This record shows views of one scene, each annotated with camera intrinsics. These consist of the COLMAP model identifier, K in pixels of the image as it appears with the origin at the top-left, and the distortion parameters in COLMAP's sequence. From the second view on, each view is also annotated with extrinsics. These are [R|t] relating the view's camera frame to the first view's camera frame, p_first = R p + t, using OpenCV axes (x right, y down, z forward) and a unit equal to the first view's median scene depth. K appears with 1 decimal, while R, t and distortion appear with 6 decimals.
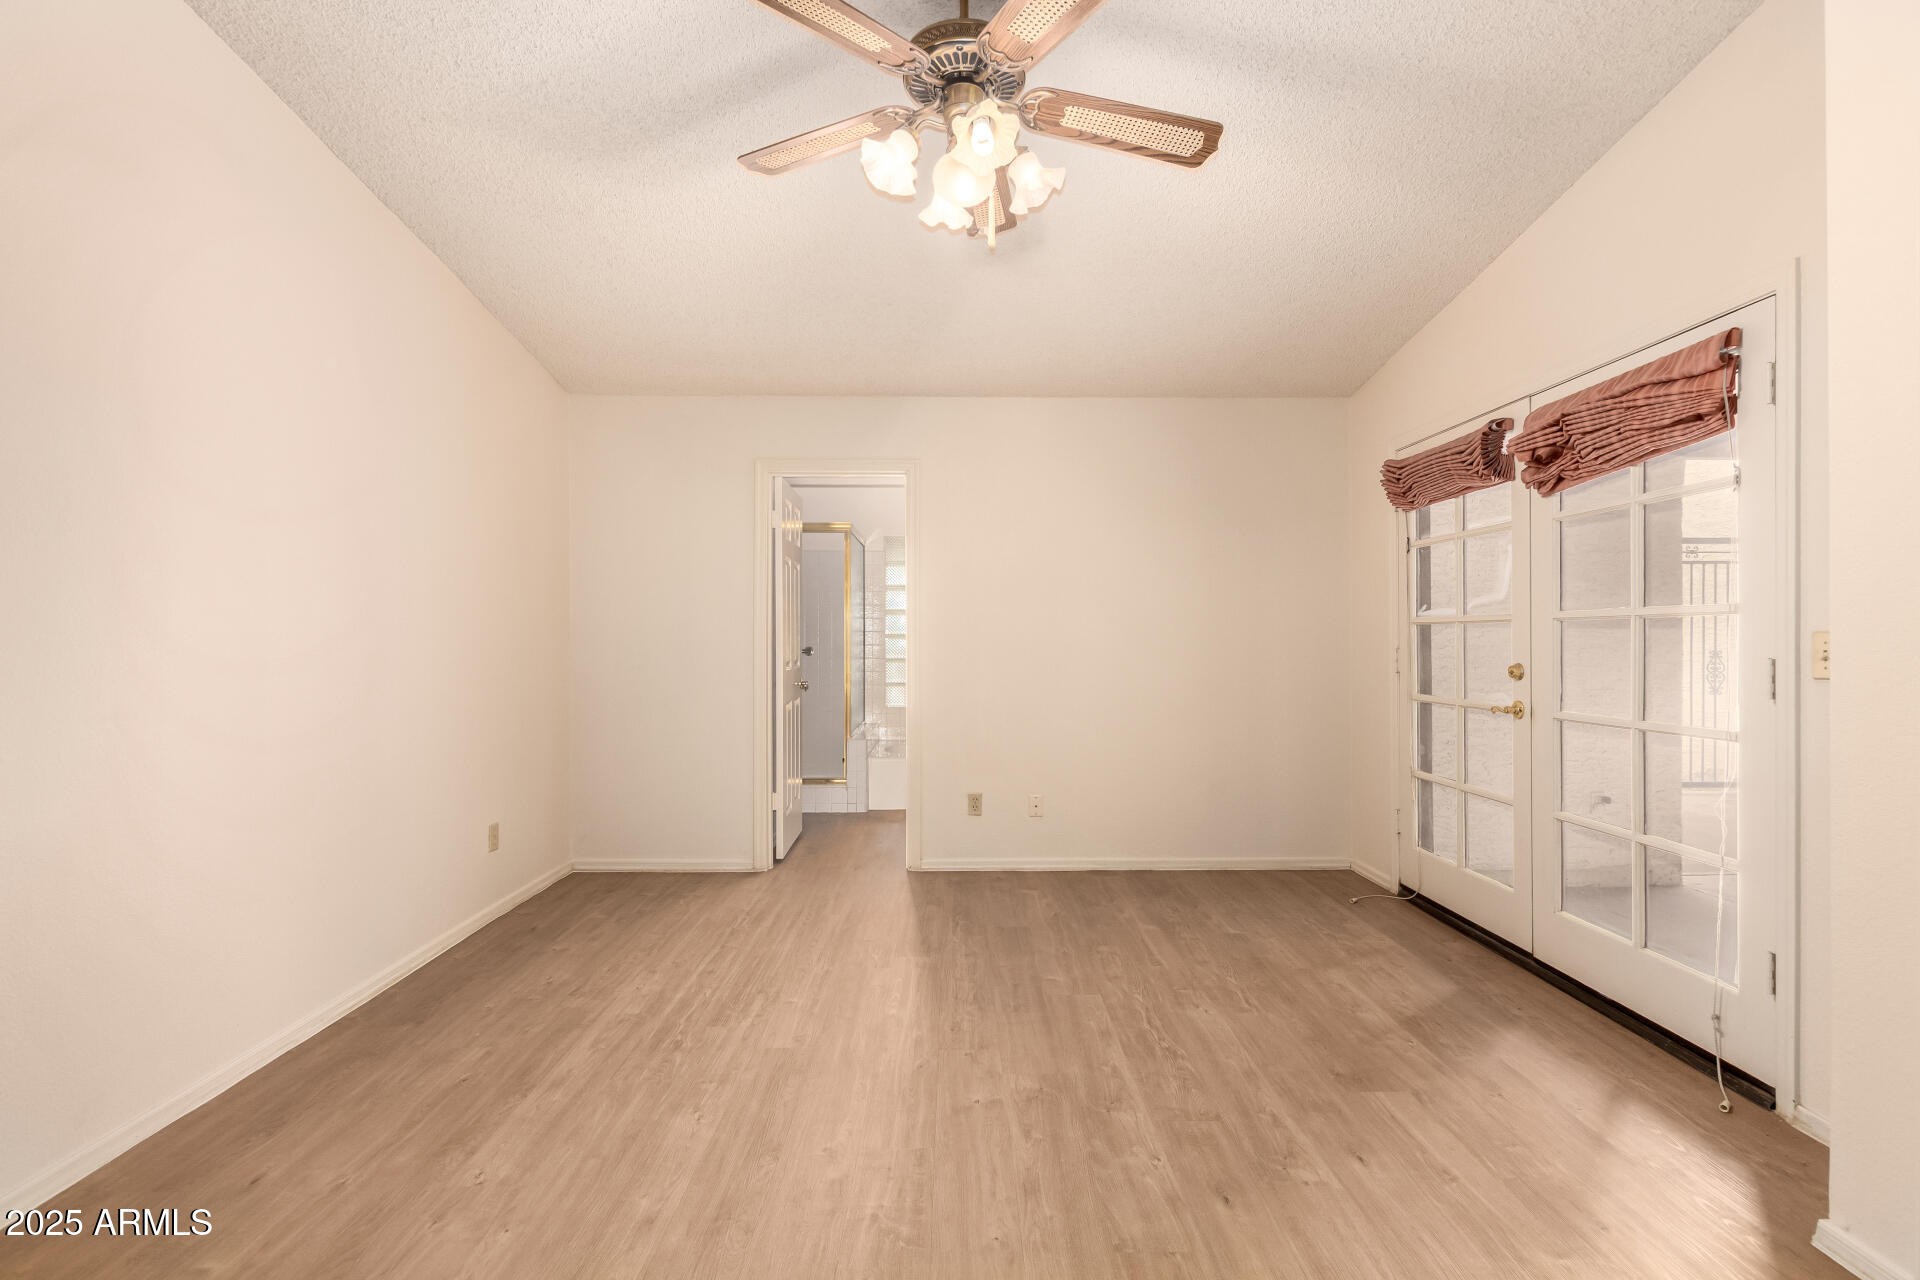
lens RADIAL K [[877.6, 0, 965.3], [0, 877.6, 642.2], [0, 0, 1]] dist [0.003159, -0.001362]
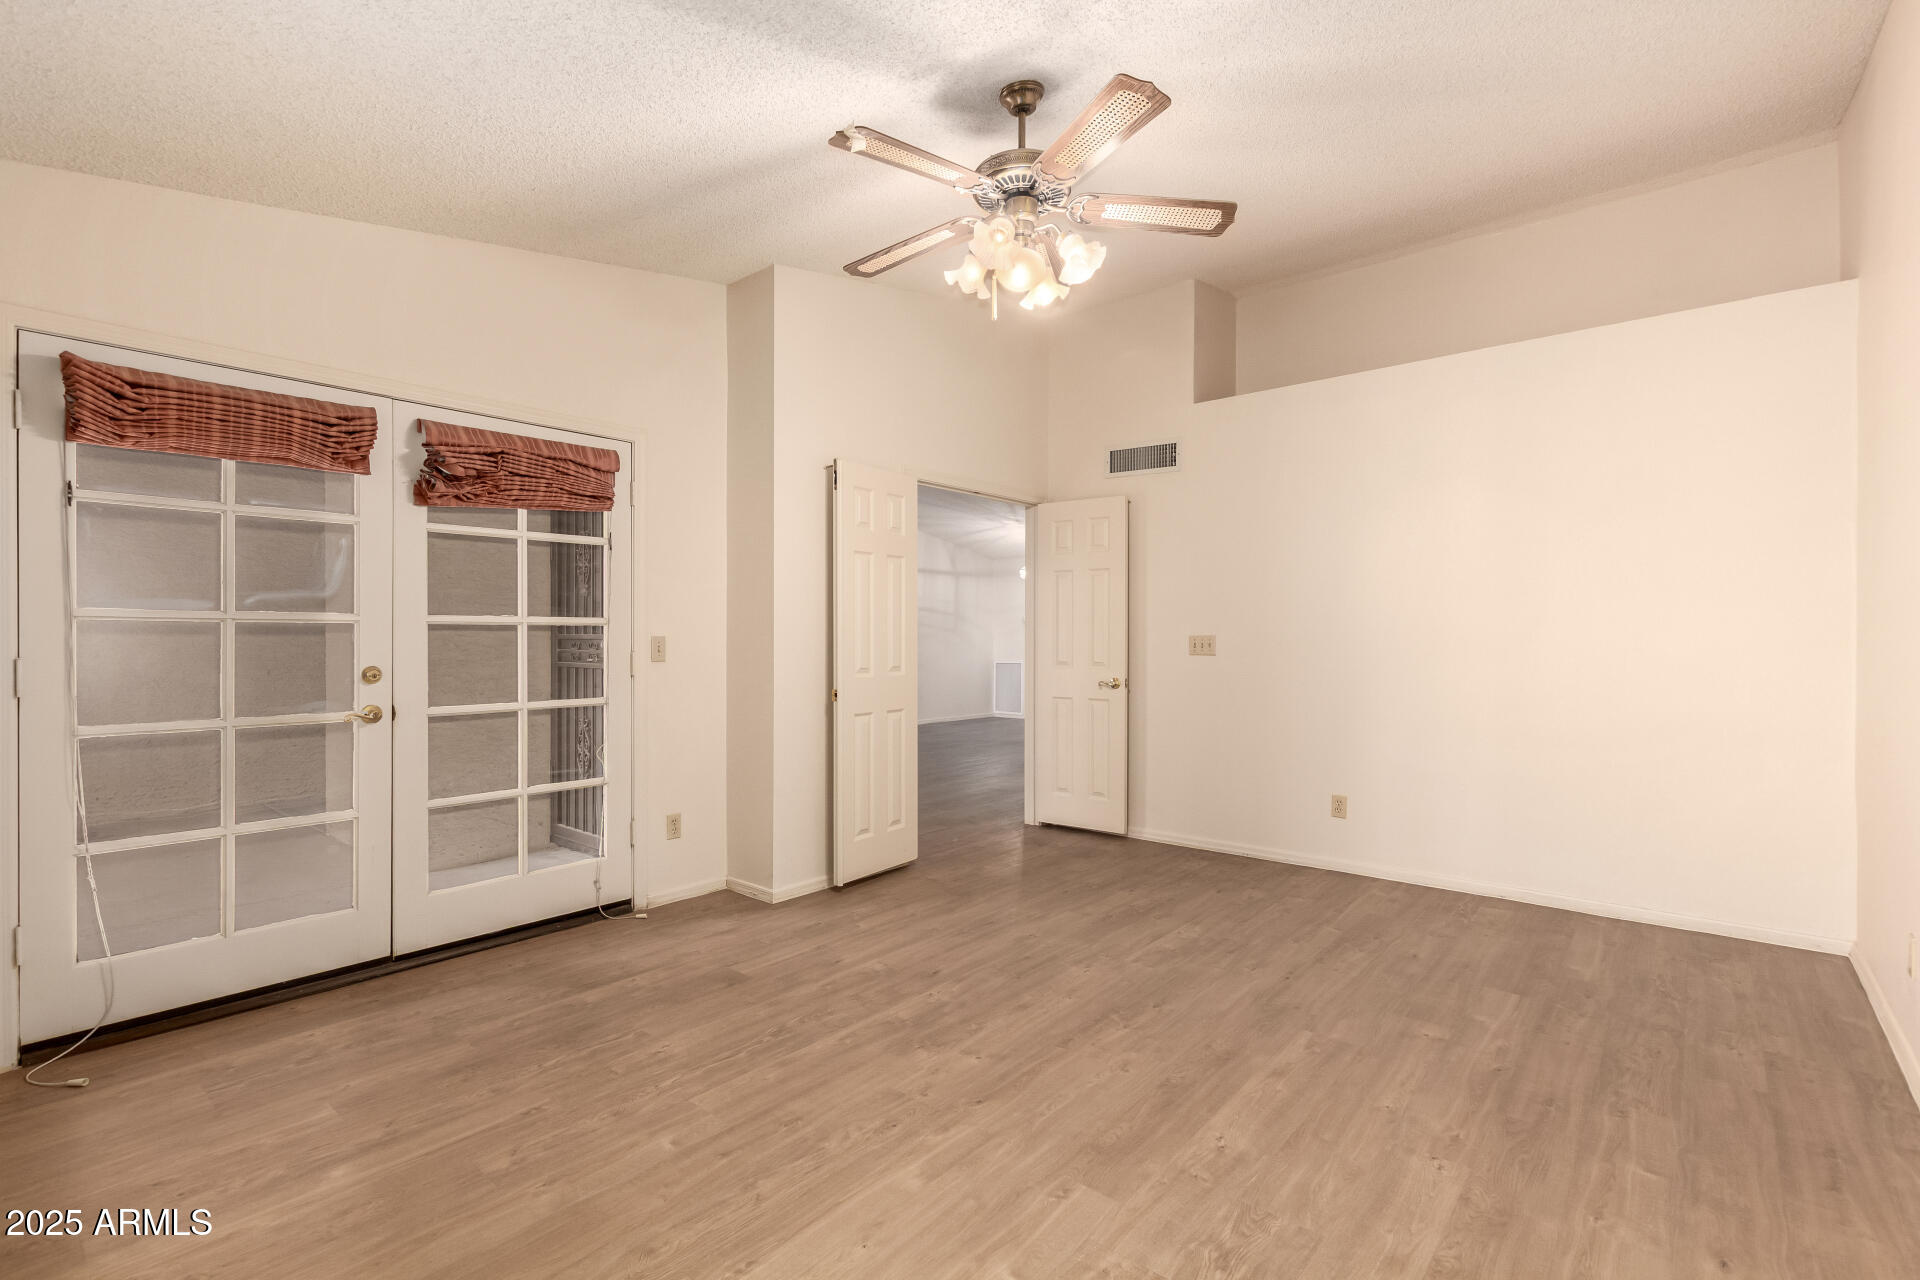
lens RADIAL K [[877.6, 0, 959.3], [0, 877.6, 632.2], [0, 0, 1]] dist [0.003159, -0.001362]
pose [[-0.756956, 0.005305, 0.653444, -0.647432], [0.003412, 0.999986, -0.004166, -0.008924], [-0.653456, -0.000924, -0.756964, 1.727260]]
